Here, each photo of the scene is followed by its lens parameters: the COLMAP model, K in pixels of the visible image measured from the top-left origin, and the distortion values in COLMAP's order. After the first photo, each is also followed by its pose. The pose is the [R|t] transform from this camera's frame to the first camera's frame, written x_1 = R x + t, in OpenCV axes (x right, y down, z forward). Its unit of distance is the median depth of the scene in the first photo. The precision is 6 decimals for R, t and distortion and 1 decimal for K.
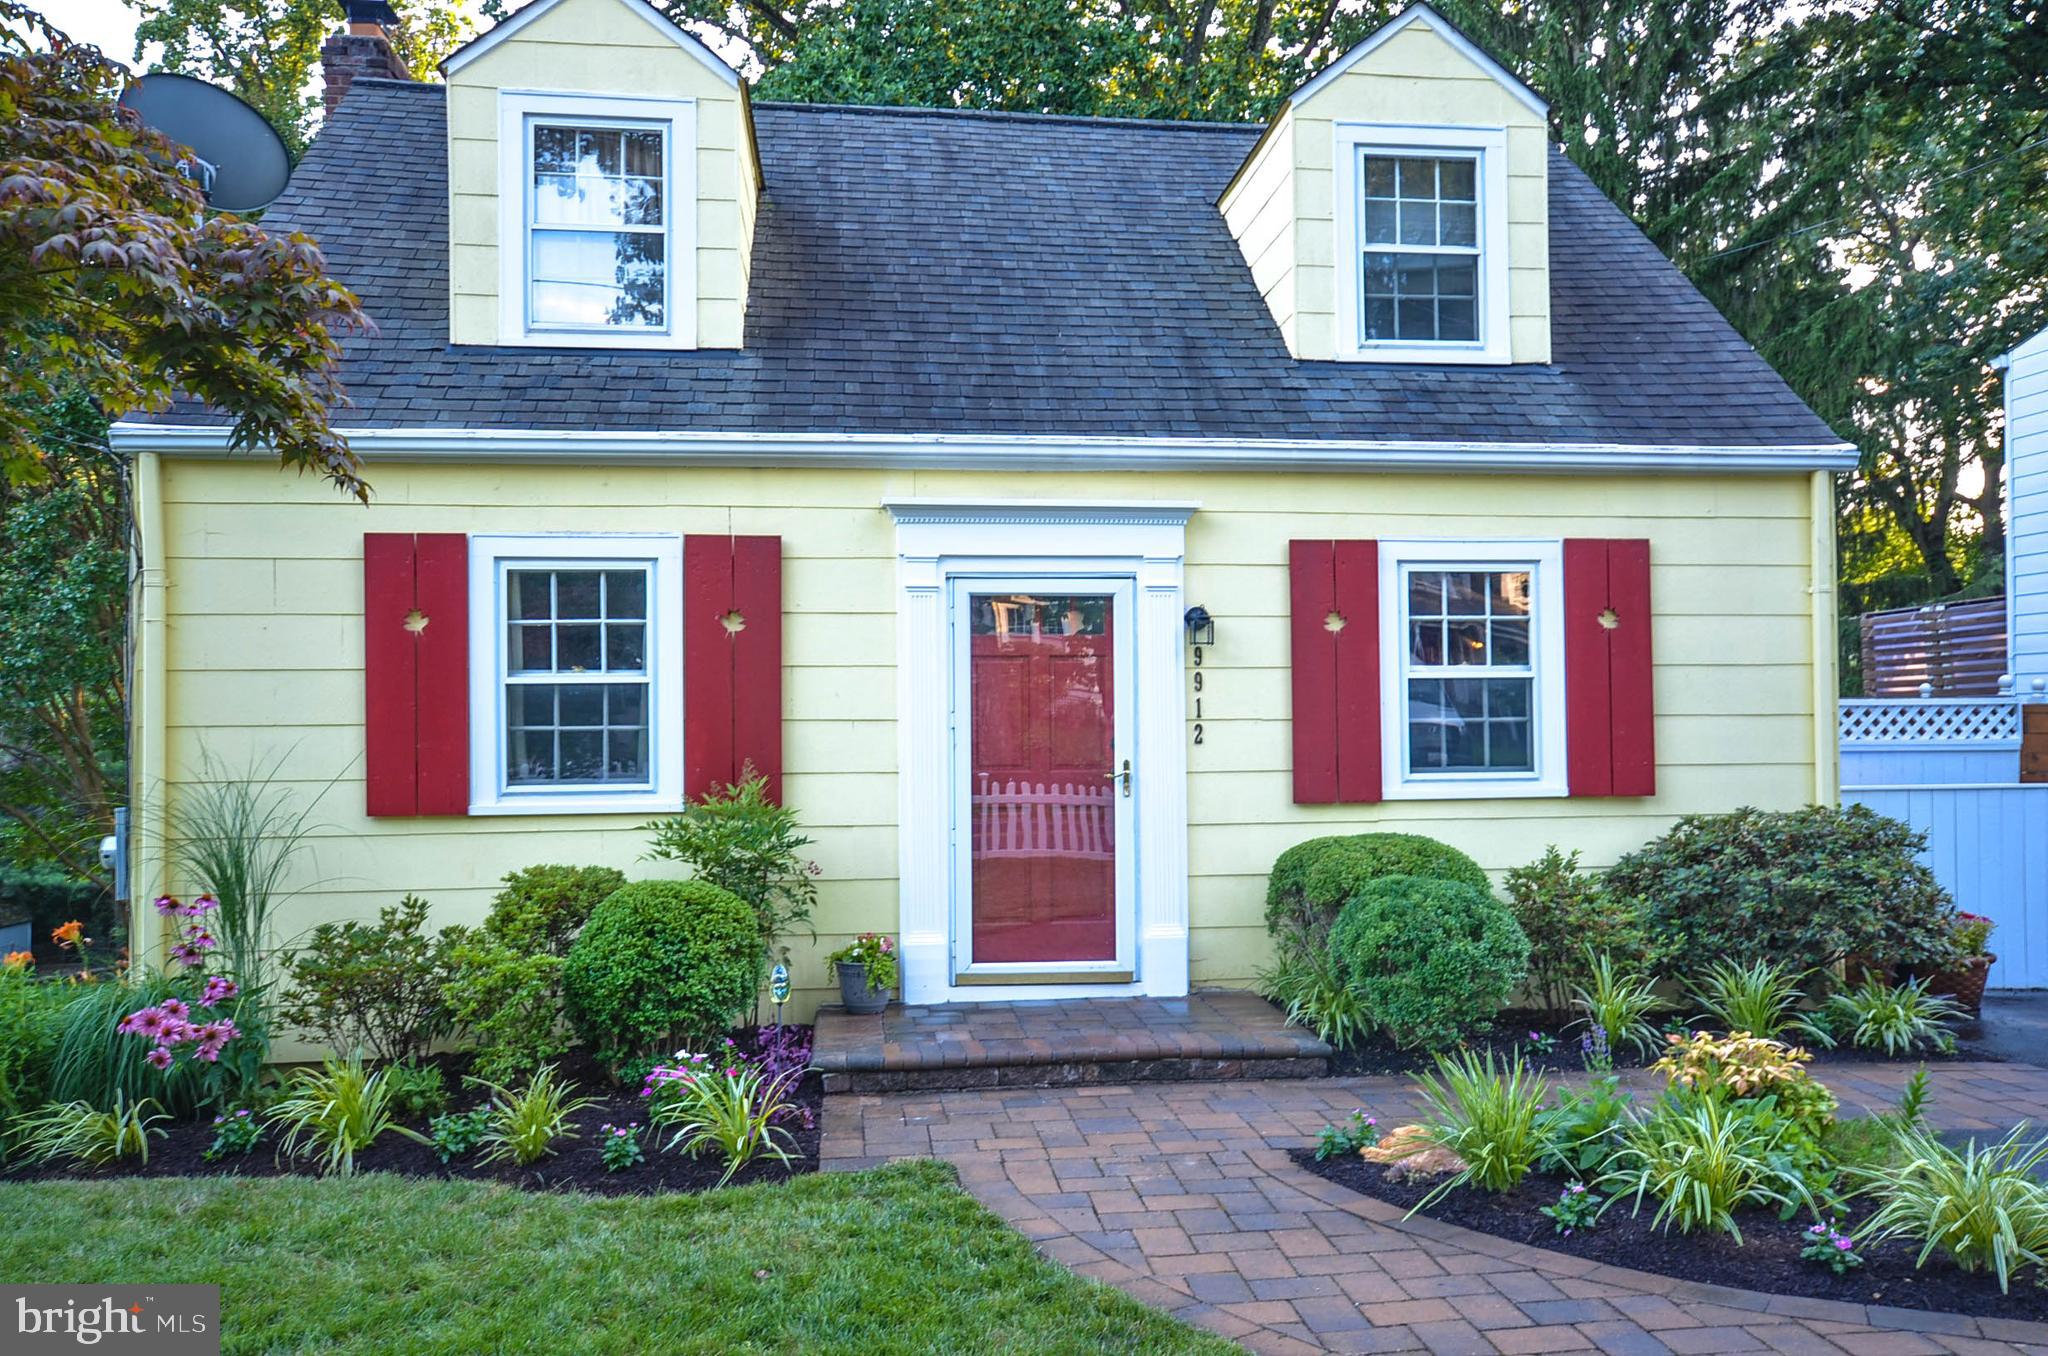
lens RADIAL K [[1606.6, 0, 1028.9], [0, 1606.6, 685.2], [0, 0, 1]] dist [0.046314, 0.009898]
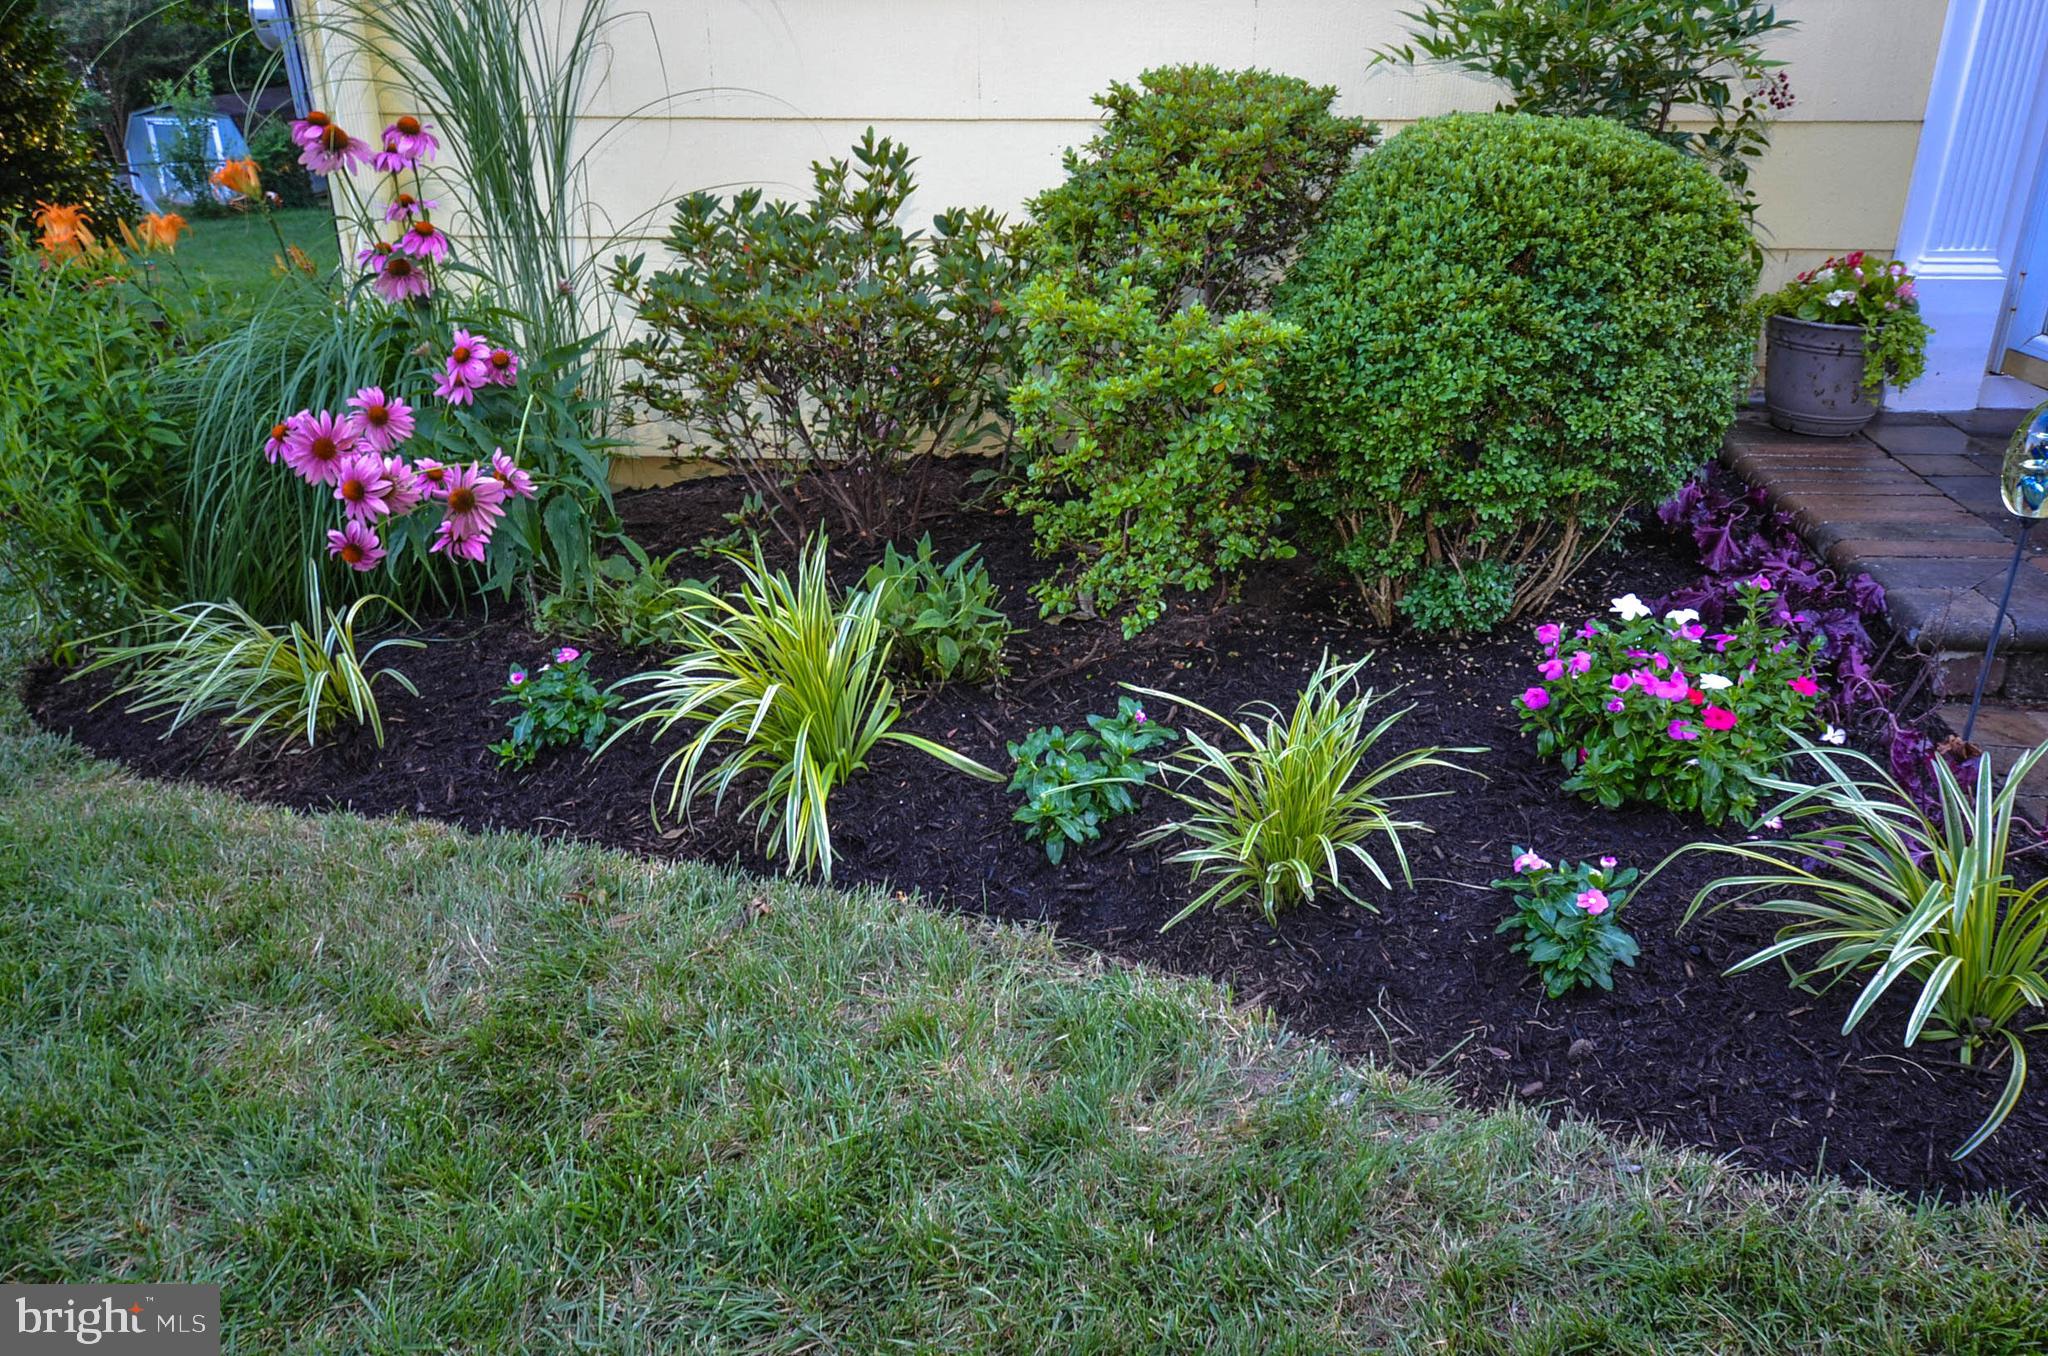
lens RADIAL K [[1698.9, 0, 1032.0], [0, 1698.9, 680.8], [0, 0, 1]] dist [0.013191, 0.012608]
pose [[0.979448, 0.087672, -0.181644, -0.251689], [-0.001479, 0.903684, 0.428198, 0.069322], [0.201690, -0.419129, 0.885241, 0.560650]]
